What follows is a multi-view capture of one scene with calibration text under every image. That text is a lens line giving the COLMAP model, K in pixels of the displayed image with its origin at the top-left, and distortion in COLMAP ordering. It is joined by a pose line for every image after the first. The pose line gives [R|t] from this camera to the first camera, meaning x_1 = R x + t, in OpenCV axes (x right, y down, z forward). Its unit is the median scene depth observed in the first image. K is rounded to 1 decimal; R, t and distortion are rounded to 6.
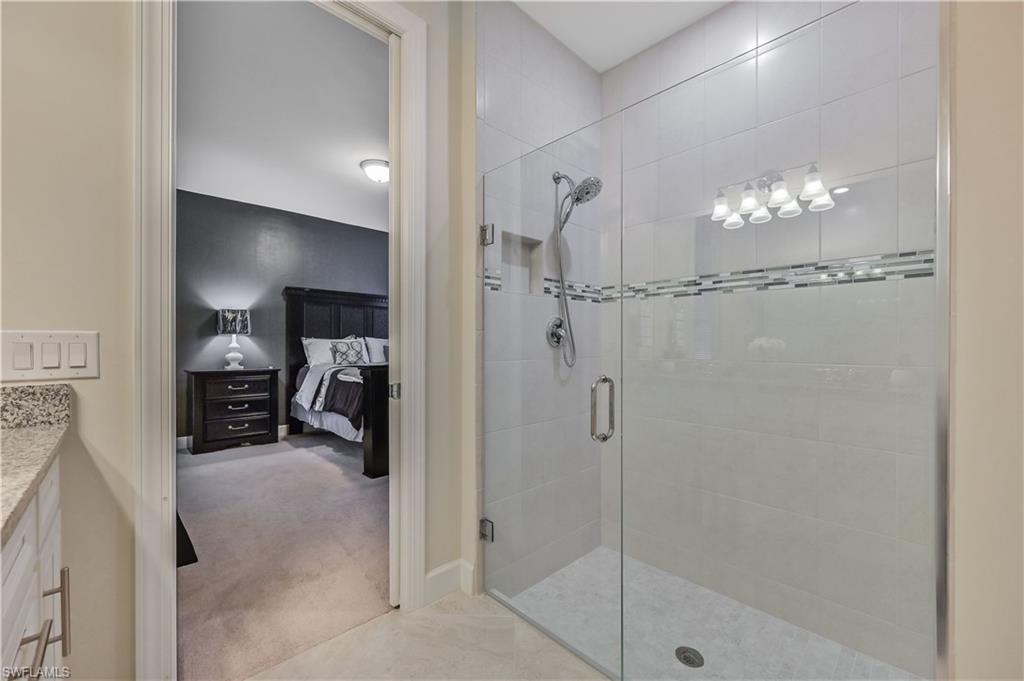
lens RADIAL K [[411.1, 0, 519.0], [0, 411.1, 345.4], [0, 0, 1]] dist [0.001598, 0.000628]
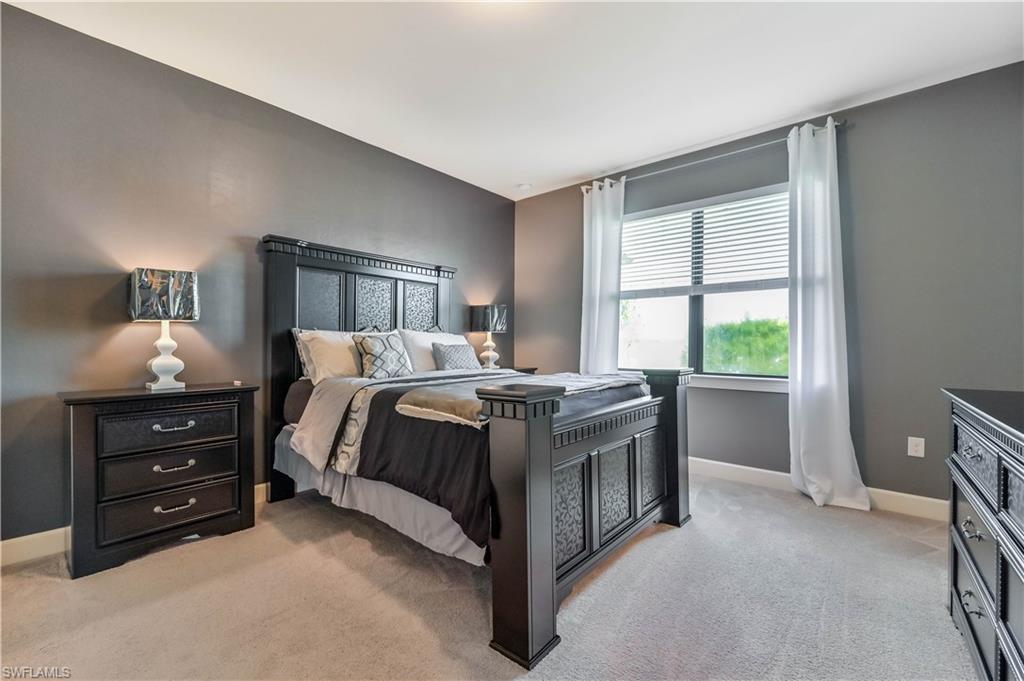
lens RADIAL K [[411.1, 0, 501.9], [0, 411.1, 347.3], [0, 0, 1]] dist [0.001598, 0.000628]
pose [[0.997044, -0.001231, 0.076824, -0.316709], [0.000904, 0.999990, 0.004290, 0.004155], [-0.076828, -0.004208, 0.997035, 0.460322]]
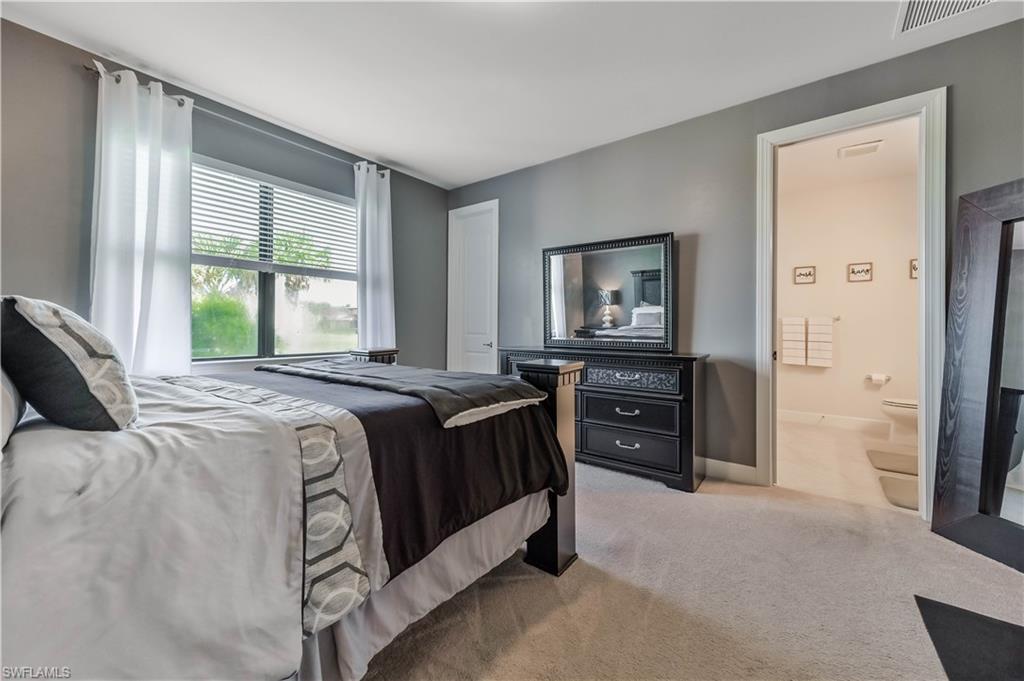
lens RADIAL K [[411.1, 0, 497.5], [0, 411.1, 321.5], [0, 0, 1]] dist [0.001598, 0.000628]
pose [[-0.116370, 0.007714, 0.993176, -0.691572], [-0.011343, 0.999894, -0.009095, 0.000013], [-0.993141, -0.012324, -0.116270, 0.893976]]
